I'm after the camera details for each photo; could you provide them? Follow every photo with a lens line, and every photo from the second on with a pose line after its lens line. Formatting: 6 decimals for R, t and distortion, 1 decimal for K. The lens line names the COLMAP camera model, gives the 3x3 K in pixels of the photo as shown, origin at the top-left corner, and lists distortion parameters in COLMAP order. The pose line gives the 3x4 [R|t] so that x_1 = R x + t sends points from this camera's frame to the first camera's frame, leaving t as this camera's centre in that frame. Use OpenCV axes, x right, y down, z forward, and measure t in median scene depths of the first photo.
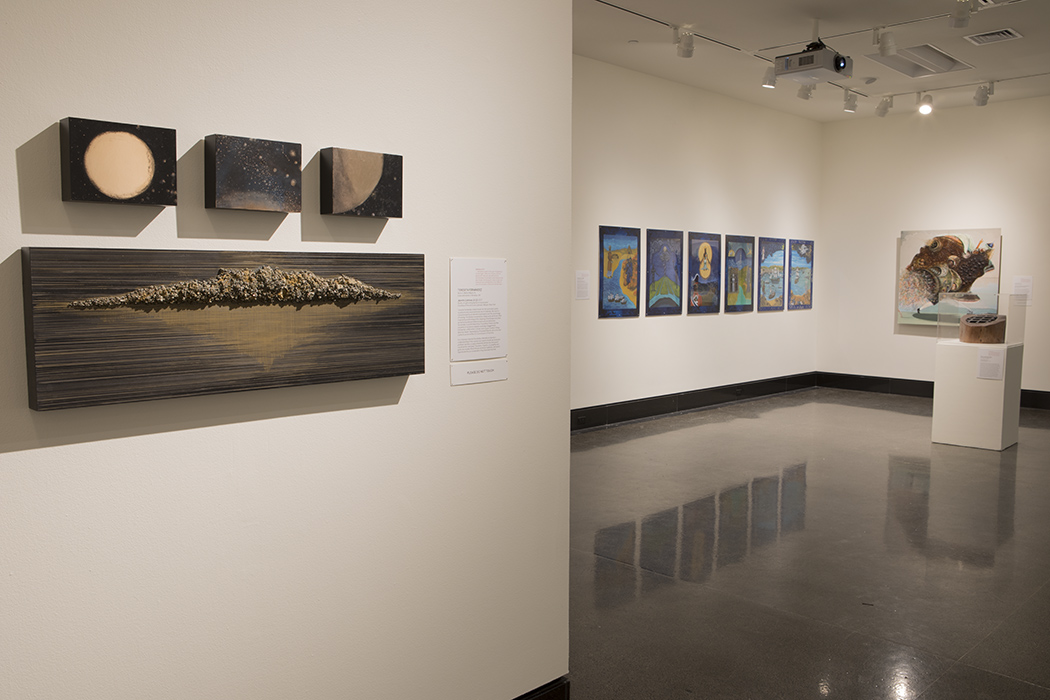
lens RADIAL K [[870.3, 0, 530.7], [0, 870.3, 347.6], [0, 0, 1]] dist [-0.069453, 0.025395]
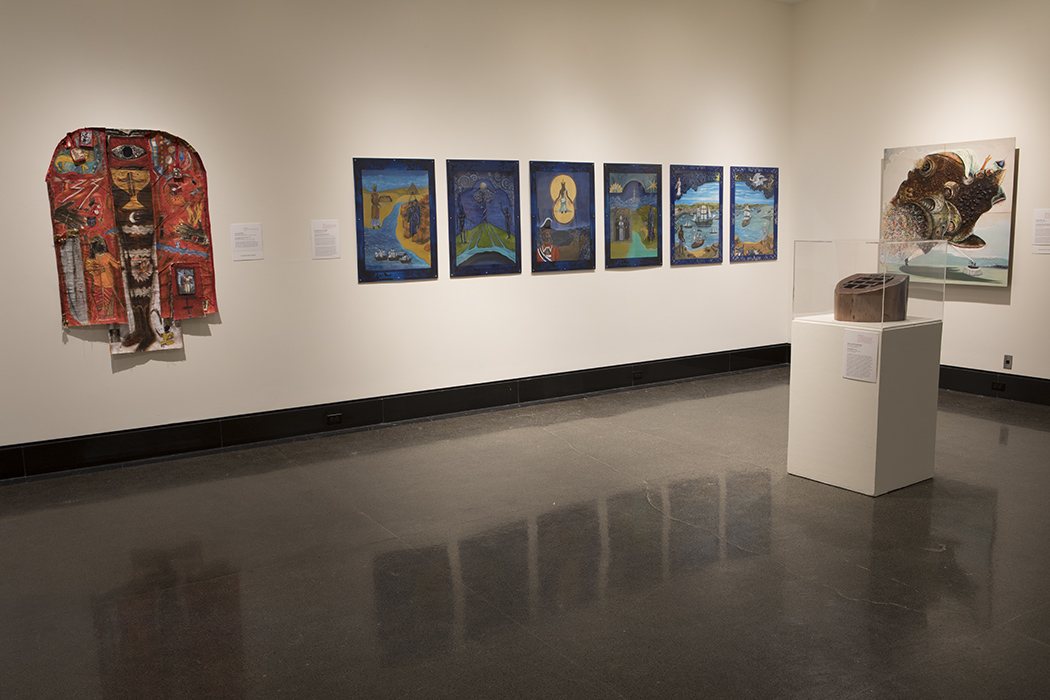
lens RADIAL K [[870.3, 0, 521.2], [0, 870.3, 354.4], [0, 0, 1]] dist [-0.069453, 0.025395]
pose [[0.975009, 0.008007, -0.222020, 0.314911], [0.007646, 0.997549, 0.069554, -0.019323], [0.222033, -0.069513, 0.972558, 0.248347]]
